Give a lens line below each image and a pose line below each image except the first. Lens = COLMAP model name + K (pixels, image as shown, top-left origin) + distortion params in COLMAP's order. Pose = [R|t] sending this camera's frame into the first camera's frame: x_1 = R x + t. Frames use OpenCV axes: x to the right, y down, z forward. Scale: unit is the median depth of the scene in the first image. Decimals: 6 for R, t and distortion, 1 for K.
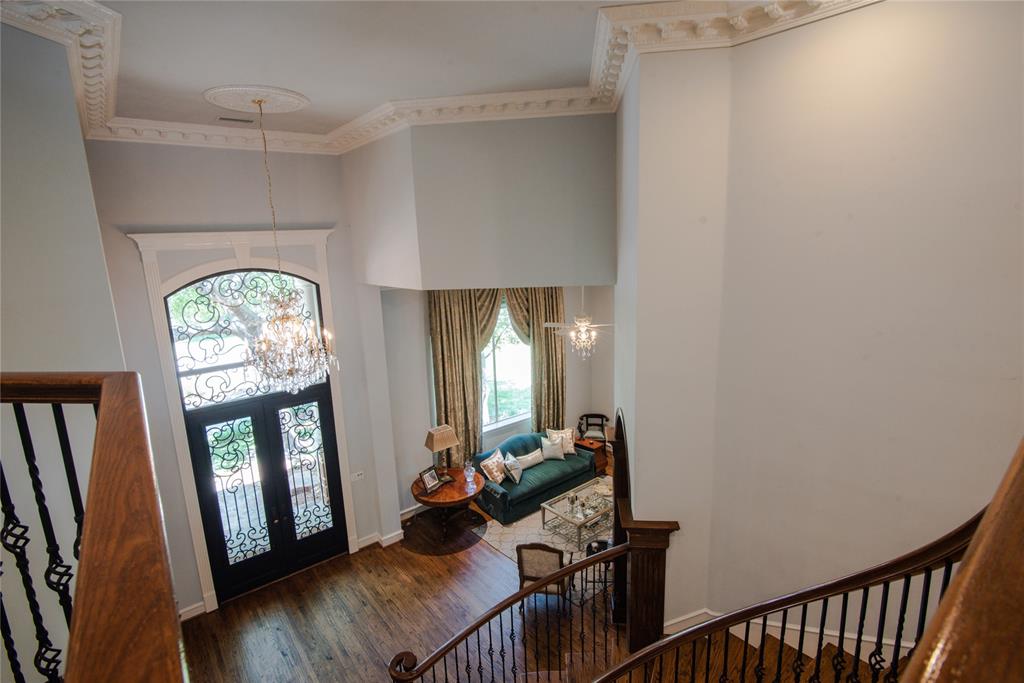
lens RADIAL K [[502.2, 0, 514.1], [0, 502.2, 339.2], [0, 0, 1]] dist [-0.019969, -0.001593]
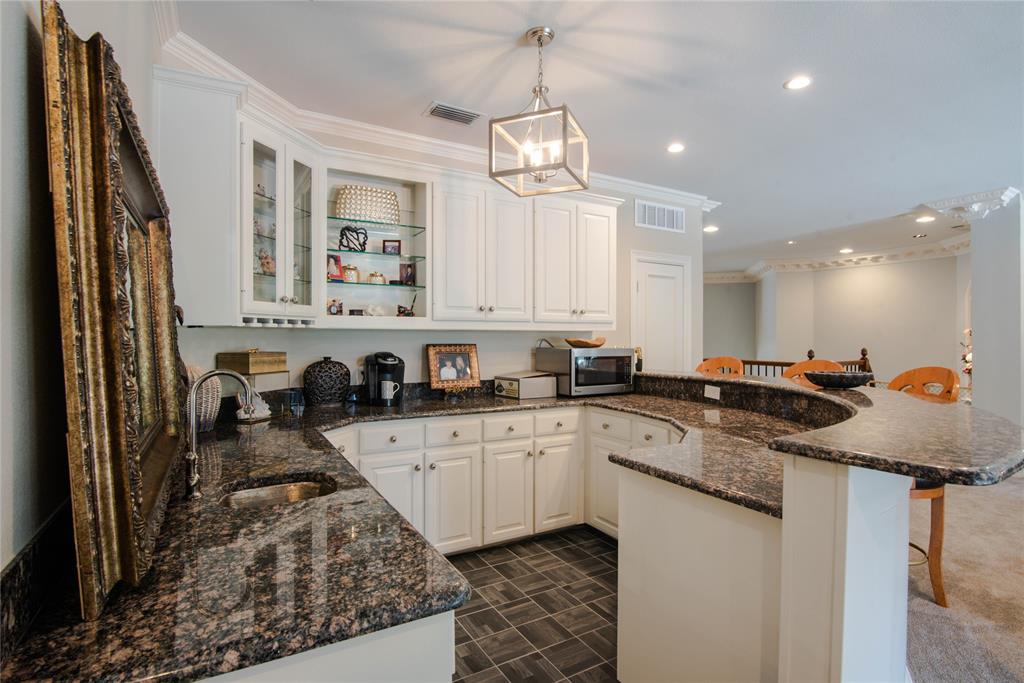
lens RADIAL K [[502.2, 0, 513.7], [0, 502.2, 342.4], [0, 0, 1]] dist [-0.019969, -0.001593]
pose [[0.990501, 0.037576, -0.132268, -0.488477], [-0.061698, 0.981120, -0.183297, 0.234148], [0.122883, 0.189717, 0.974119, -1.074710]]
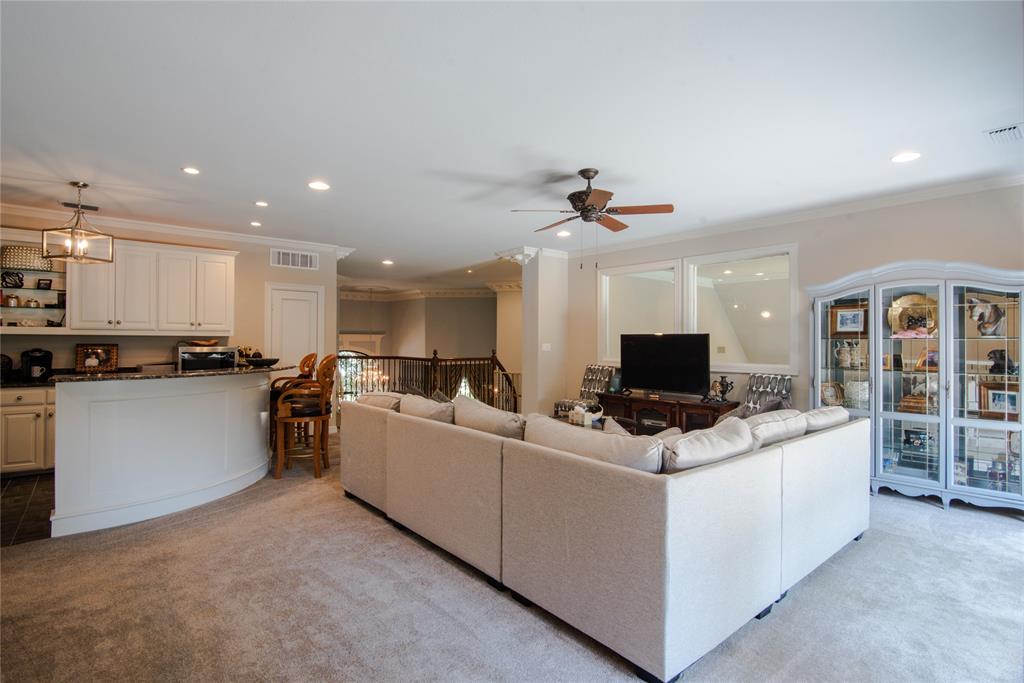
lens RADIAL K [[502.2, 0, 509.5], [0, 502.2, 339.0], [0, 0, 1]] dist [-0.019969, -0.001593]
pose [[0.998955, 0.040170, 0.021779, 0.173529], [-0.034890, 0.978321, -0.204132, 0.290364], [-0.029506, 0.203159, 0.978701, -1.475280]]
